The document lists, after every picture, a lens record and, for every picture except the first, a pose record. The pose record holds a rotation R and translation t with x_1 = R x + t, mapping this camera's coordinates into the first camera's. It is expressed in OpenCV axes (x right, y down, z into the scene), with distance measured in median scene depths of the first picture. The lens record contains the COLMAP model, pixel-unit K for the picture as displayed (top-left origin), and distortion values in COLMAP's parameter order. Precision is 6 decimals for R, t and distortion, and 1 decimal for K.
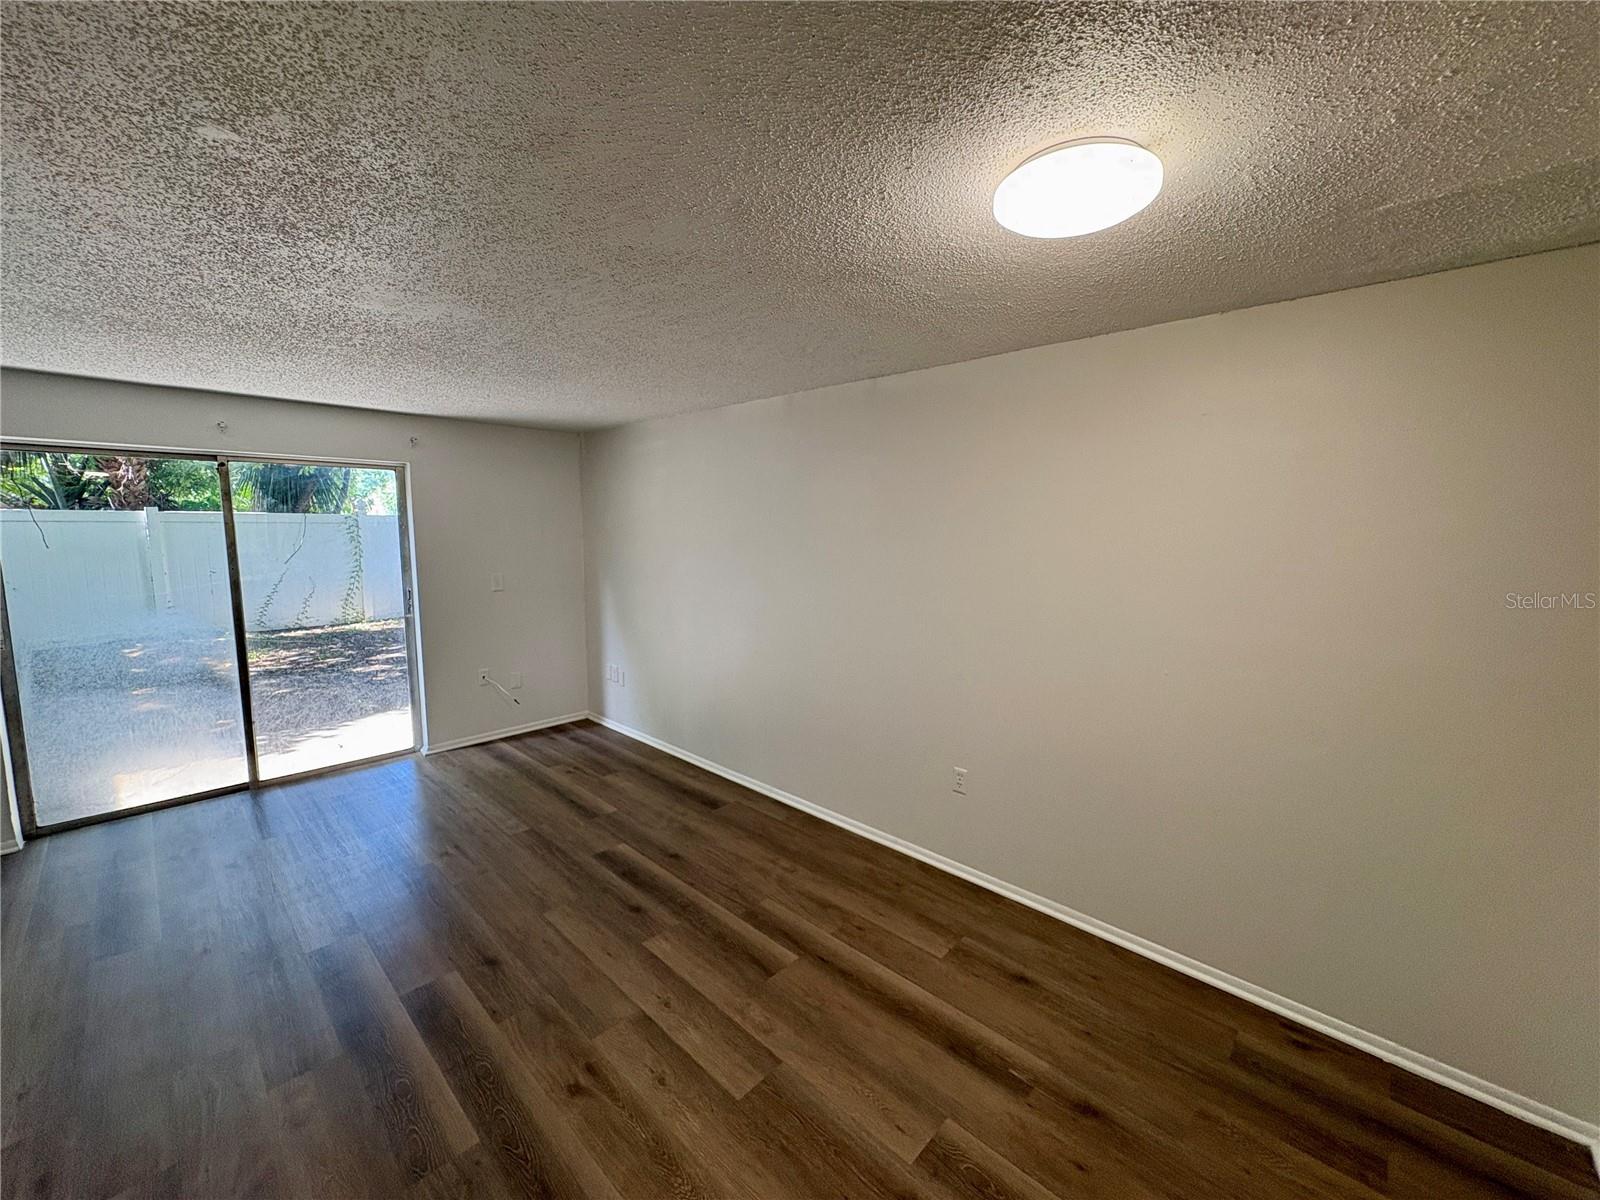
lens RADIAL K [[636.3, 0, 803.2], [0, 636.3, 595.5], [0, 0, 1]] dist [-0.000958, 0.000879]
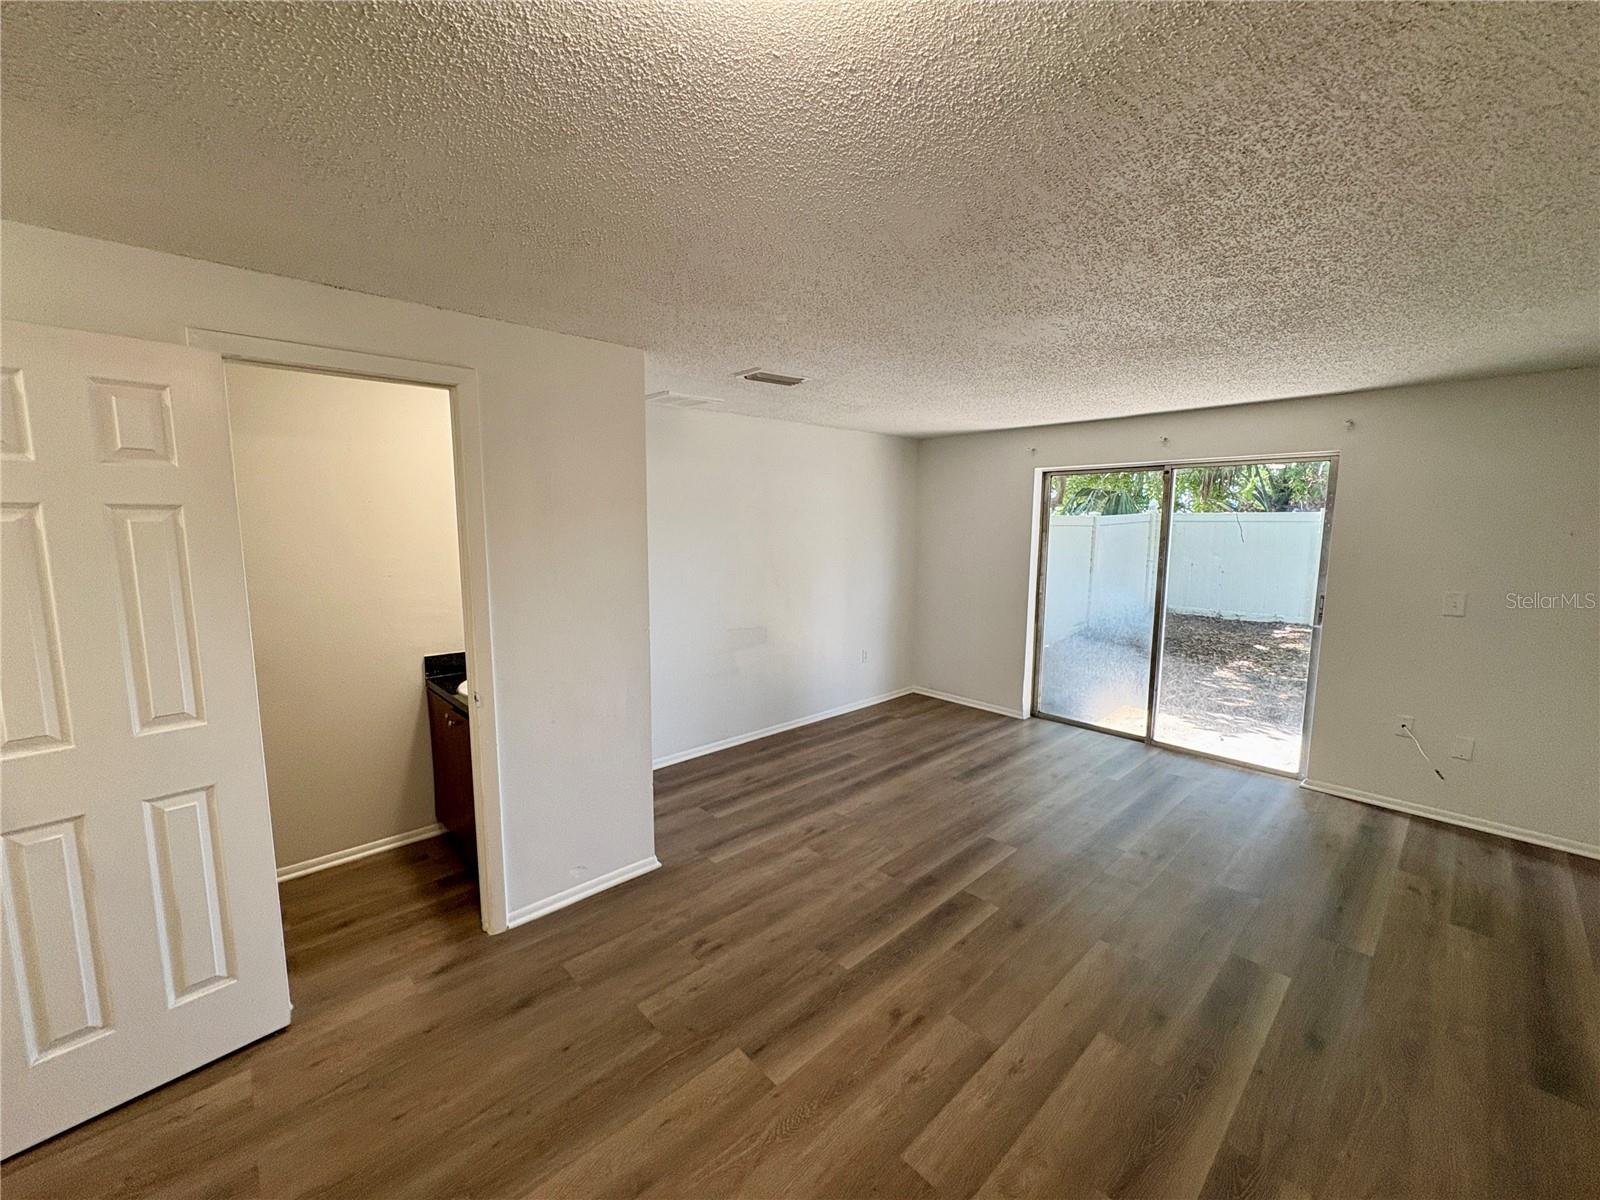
lens RADIAL K [[636.3, 0, 795.9], [0, 636.3, 595.1], [0, 0, 1]] dist [-0.000958, 0.000879]
pose [[-0.064062, 0.112067, -0.991633, 0.455734], [-0.115194, 0.986202, 0.118895, -0.051280], [0.991275, 0.121847, -0.050269, 0.513141]]
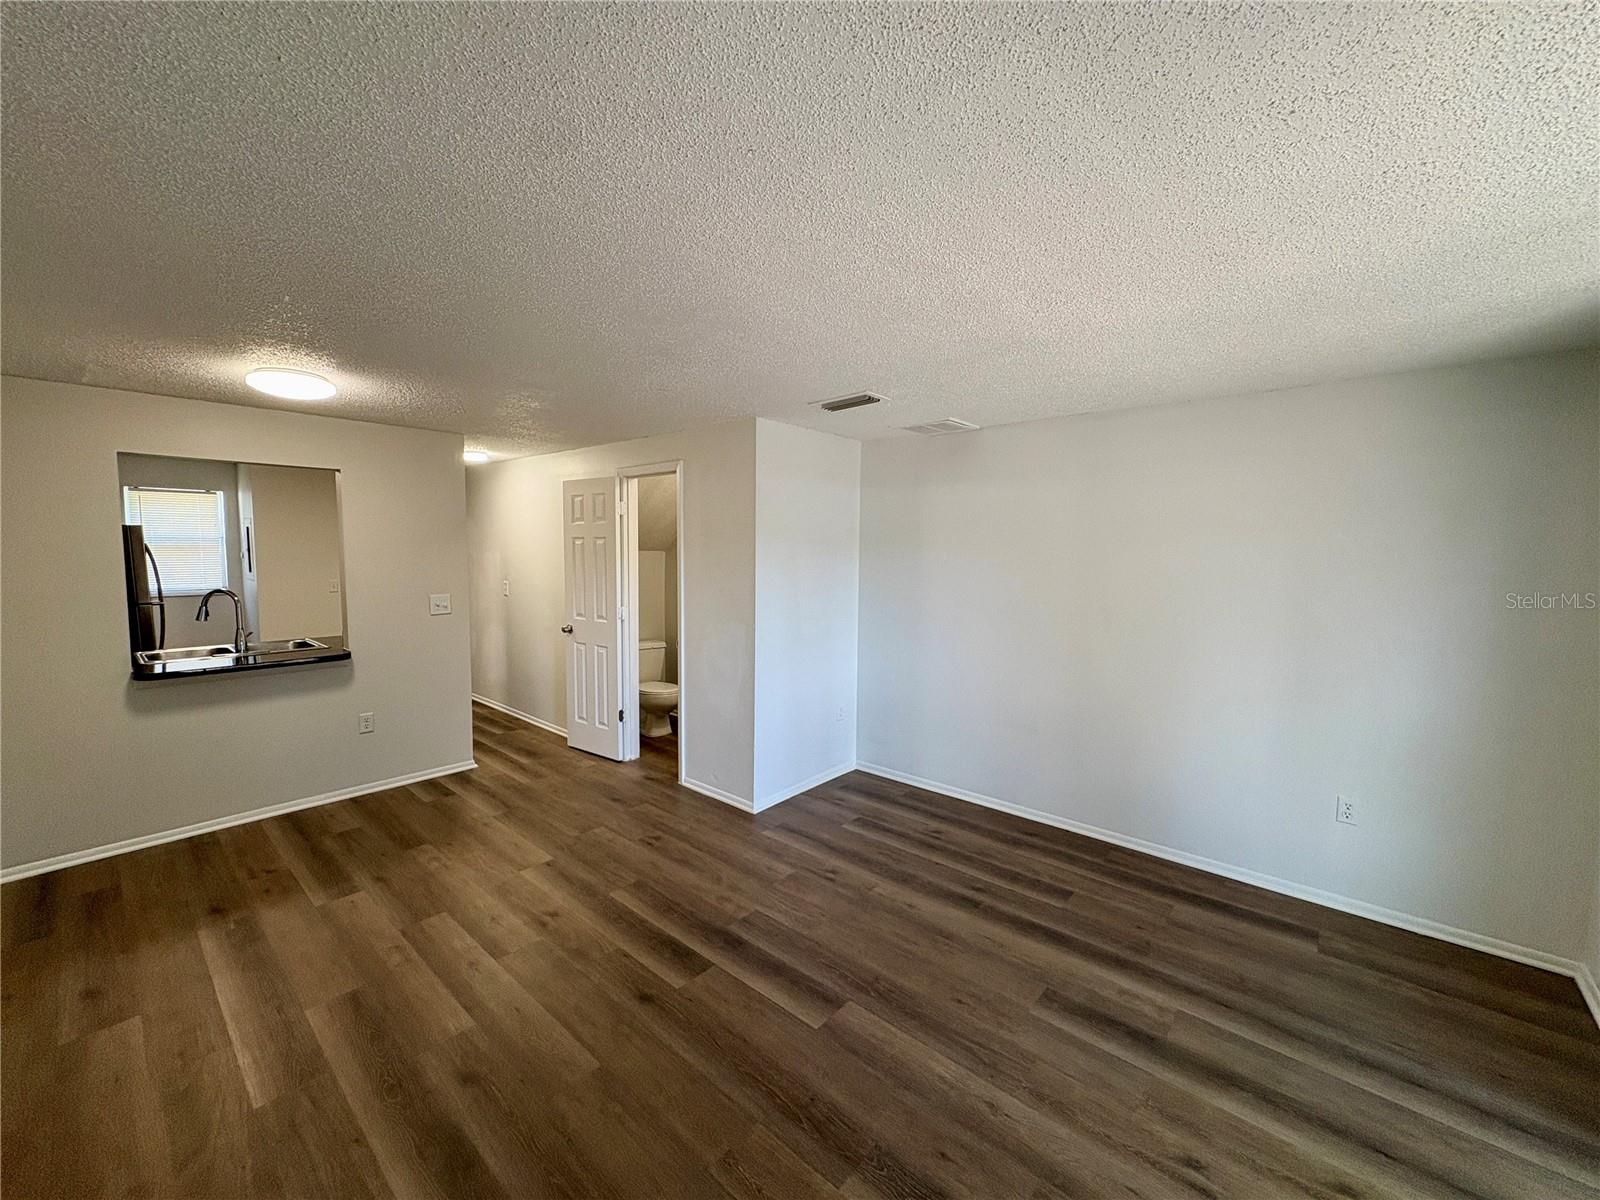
lens RADIAL K [[636.3, 0, 806.0], [0, 636.3, 599.9], [0, 0, 1]] dist [-0.000958, 0.000879]
pose [[-0.998917, -0.011295, -0.045125, -0.570518], [-0.019891, 0.980629, 0.194863, -0.165807], [0.042050, 0.195550, -0.979792, 1.530527]]
